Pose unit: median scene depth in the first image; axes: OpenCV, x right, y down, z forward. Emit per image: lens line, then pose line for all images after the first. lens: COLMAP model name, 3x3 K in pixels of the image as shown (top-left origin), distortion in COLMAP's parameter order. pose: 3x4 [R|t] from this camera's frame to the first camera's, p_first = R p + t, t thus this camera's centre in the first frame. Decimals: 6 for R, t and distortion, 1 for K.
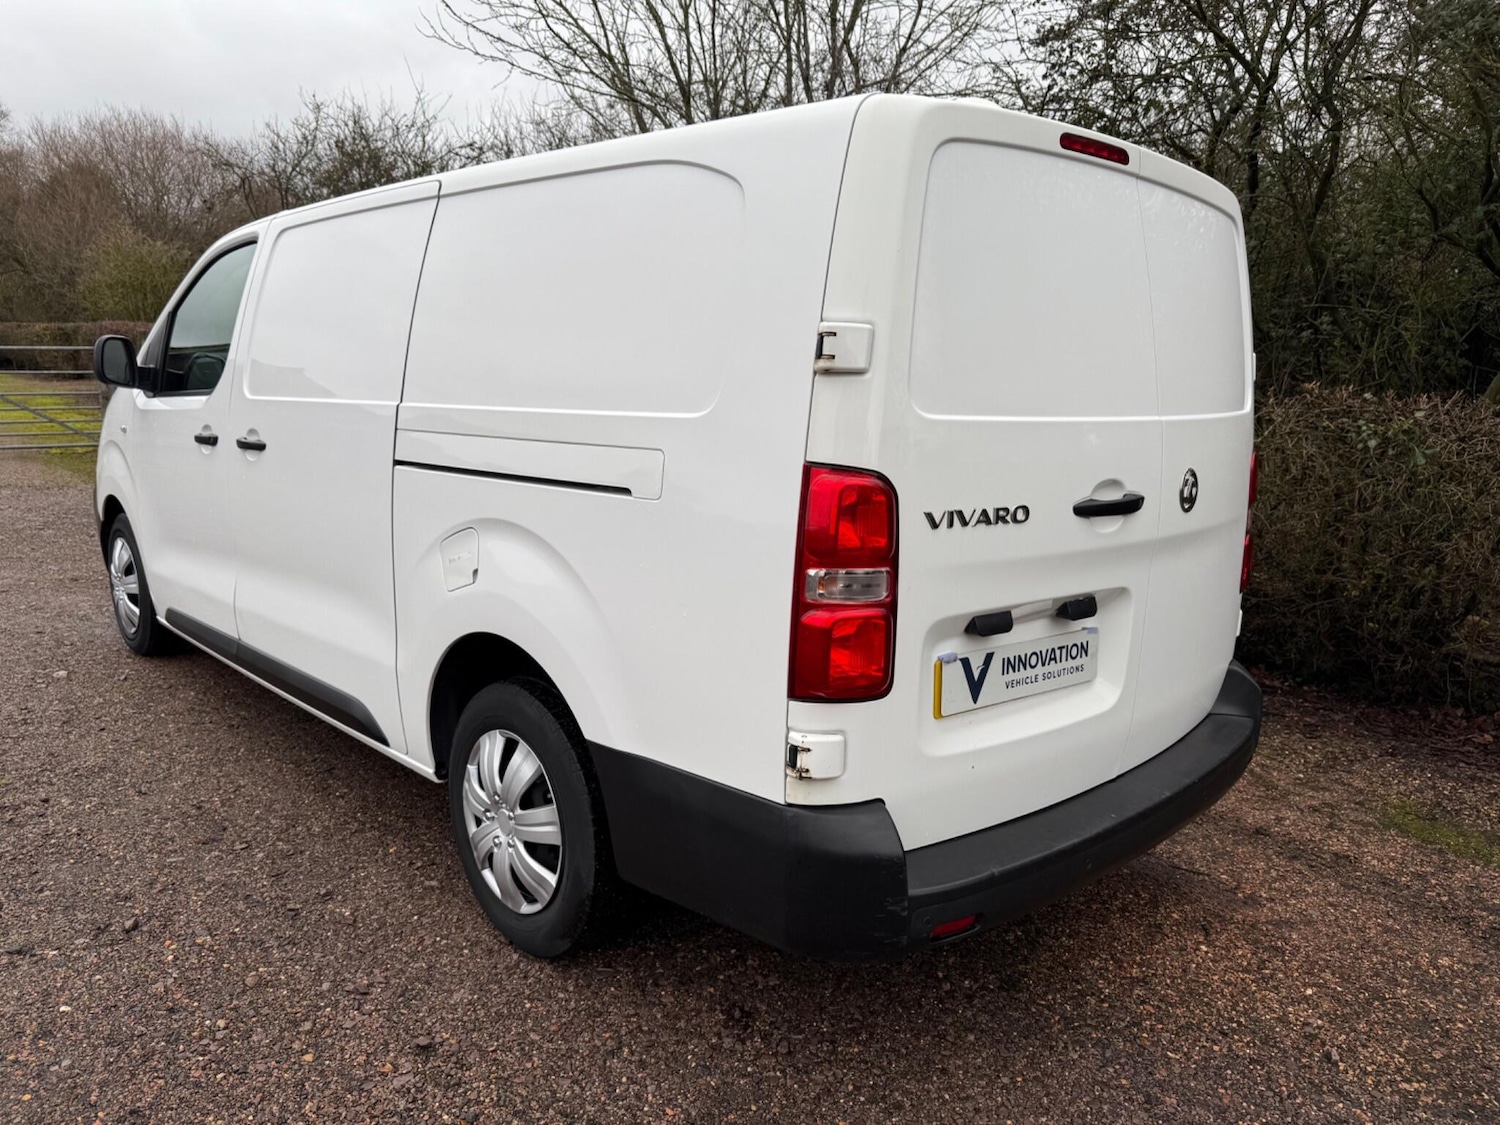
lens RADIAL K [[1075.8, 0, 736.1], [0, 1075.8, 552.9], [0, 0, 1]] dist [0.015909, -0.022440]
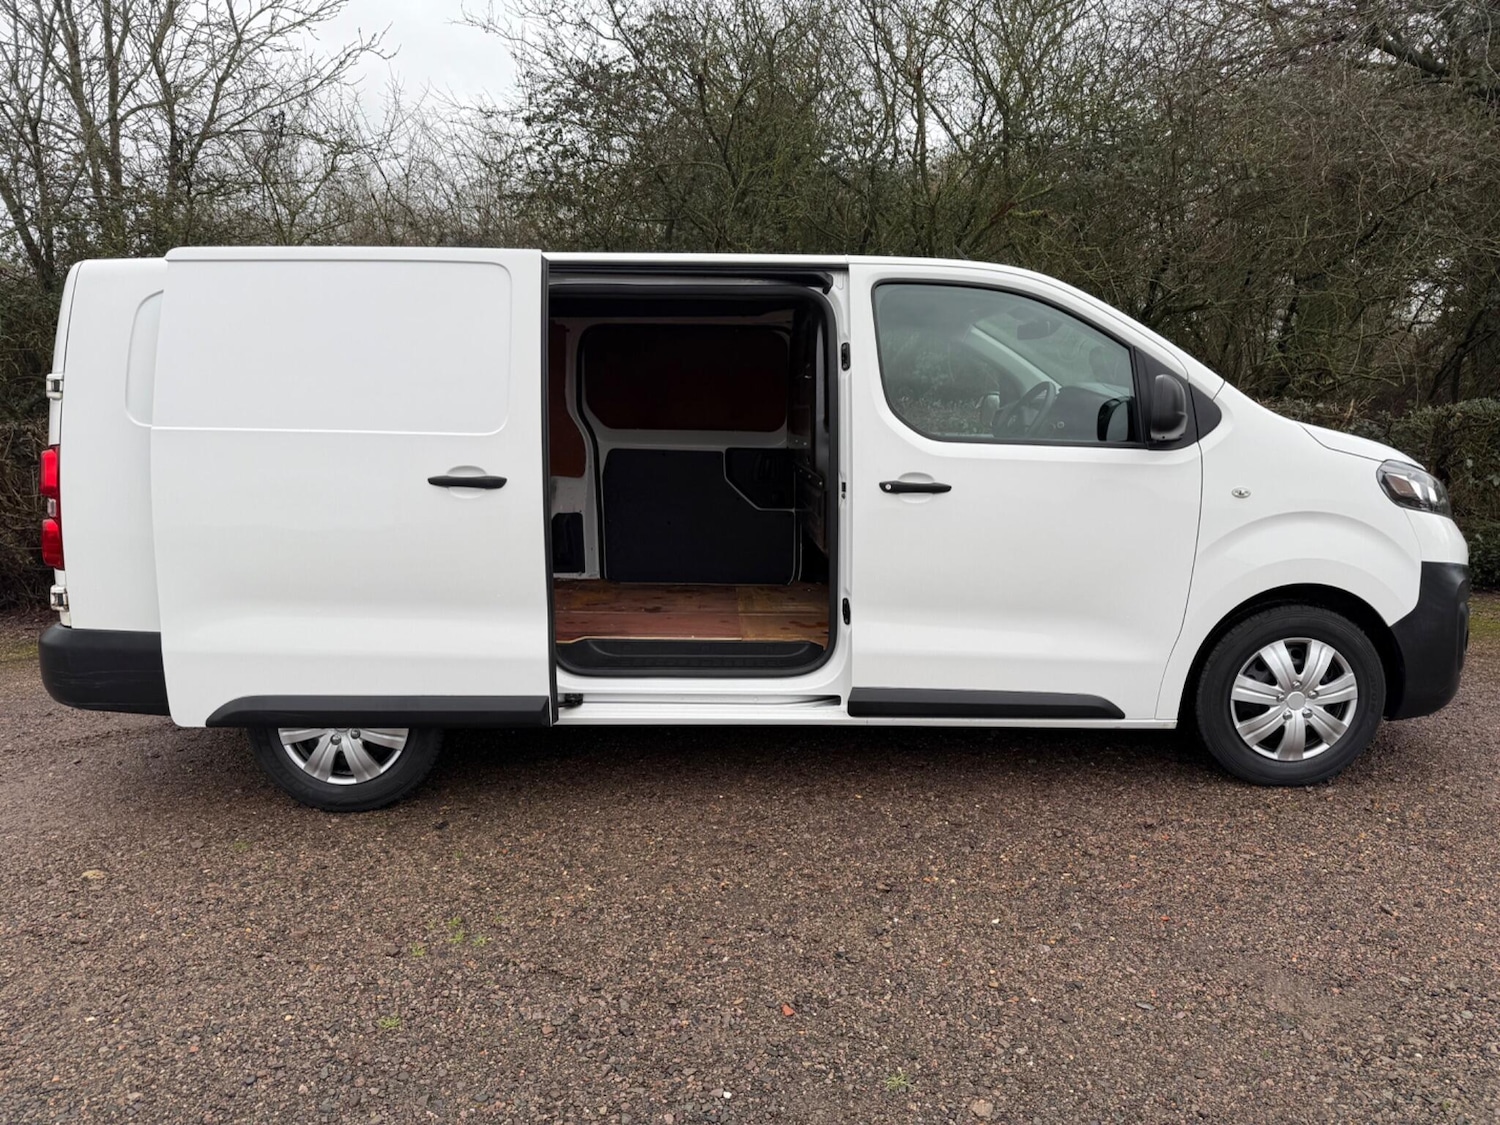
lens RADIAL K [[1075.8, 0, 750.7], [0, 1075.8, 571.3], [0, 0, 1]] dist [0.015909, -0.022440]
pose [[0.623914, -0.166479, 0.763555, -1.482651], [0.179162, 0.981494, 0.067601, -0.093230], [-0.760679, 0.094623, 0.642195, 0.338194]]
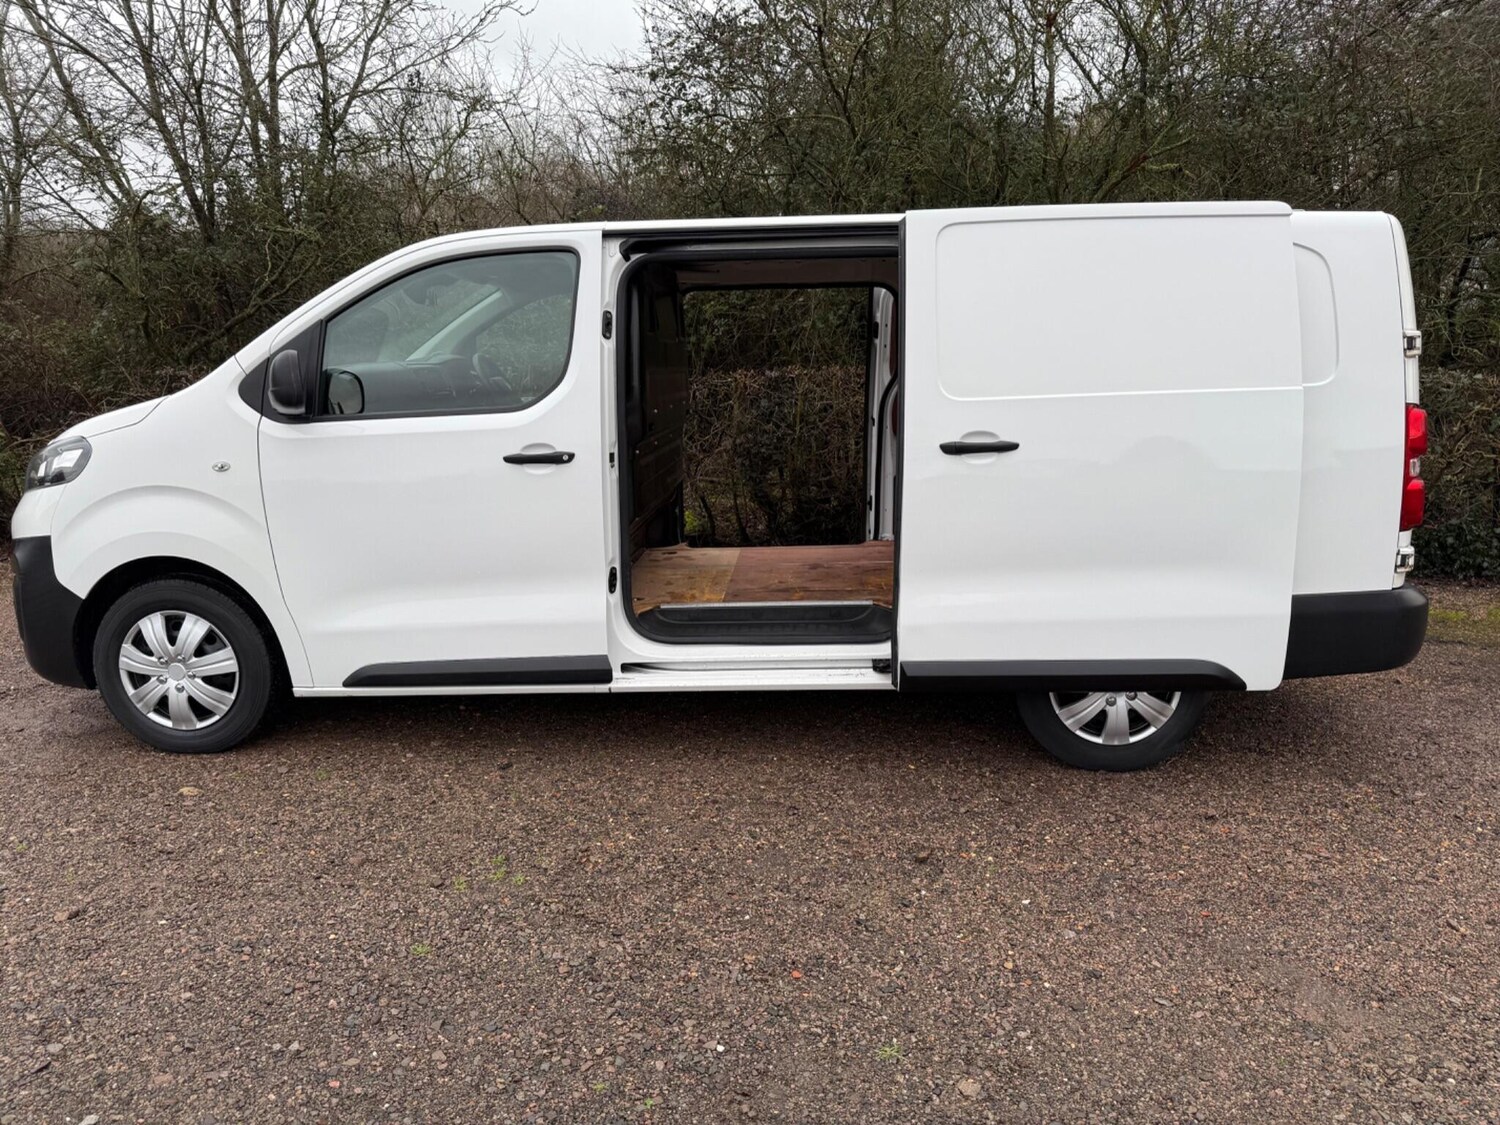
lens RADIAL K [[1075.8, 0, 746.1], [0, 1075.8, 566.8], [0, 0, 1]] dist [0.015909, -0.022440]
pose [[0.723953, -0.164892, 0.669853, -1.420030], [0.148744, 0.985484, 0.081831, -0.086217], [-0.673623, 0.040395, 0.737971, 0.265252]]
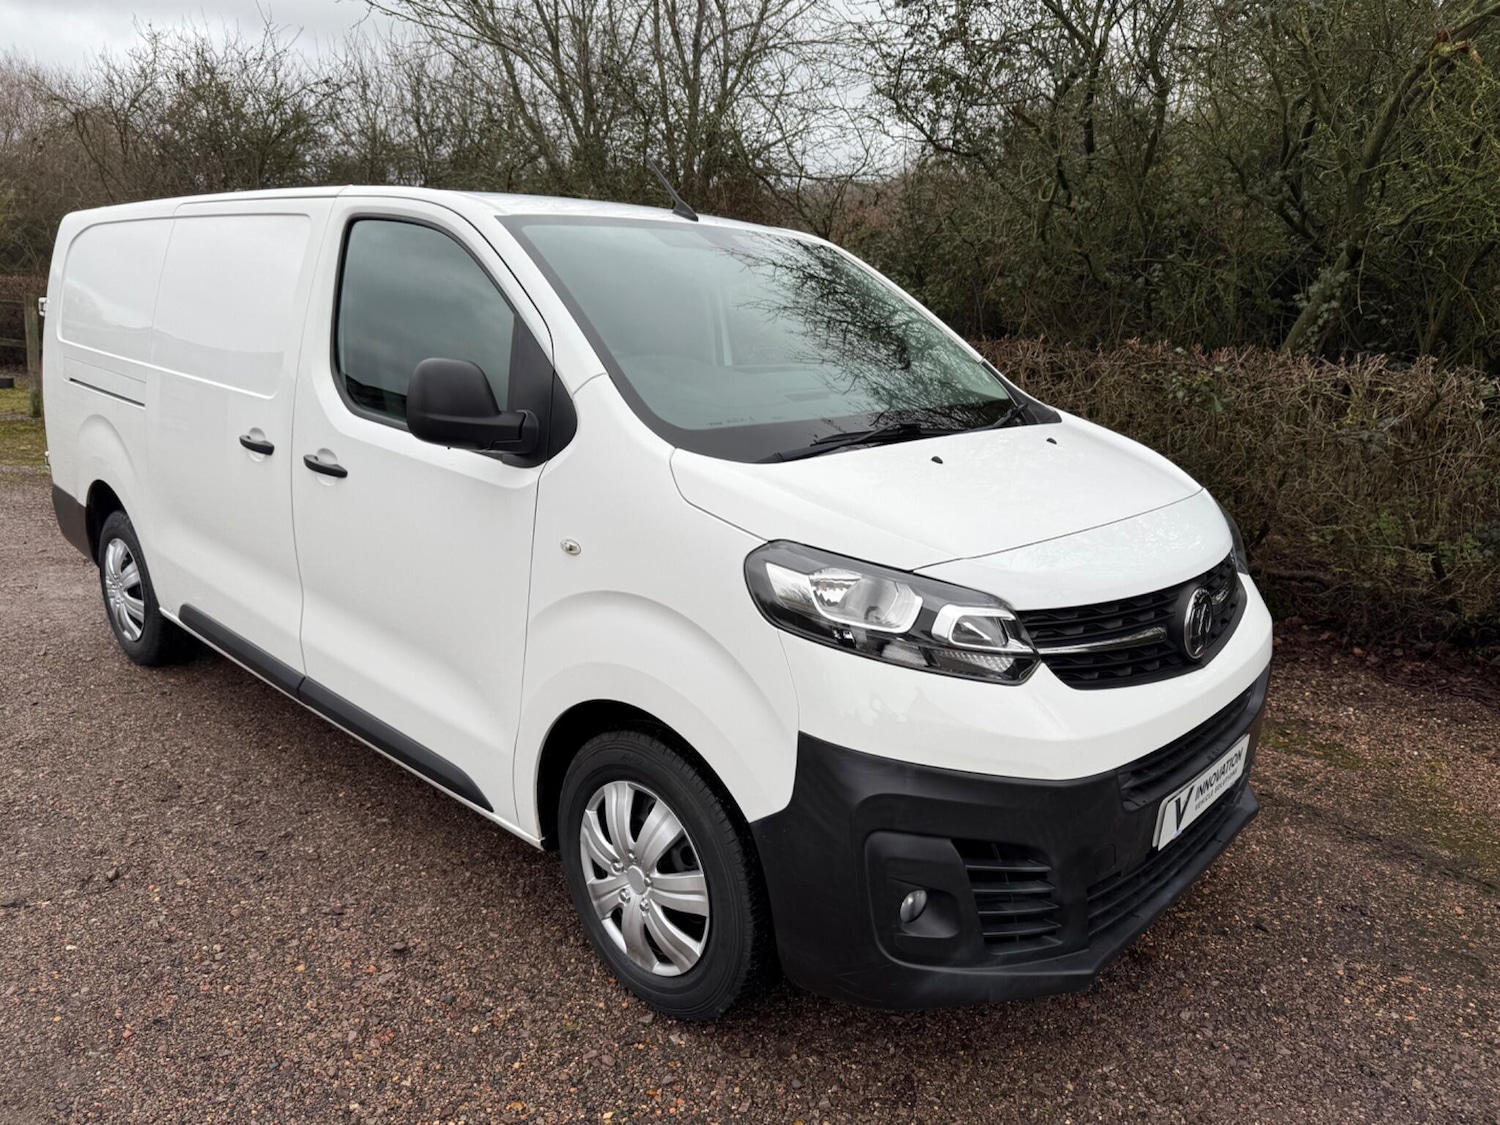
lens RADIAL K [[1075.8, 0, 746.5], [0, 1075.8, 556.0], [0, 0, 1]] dist [0.015909, -0.022440]
pose [[0.992414, -0.044605, 0.114563, -0.022439], [0.037208, 0.997132, 0.065909, -0.034196], [-0.117174, -0.061147, 0.991227, -0.166849]]
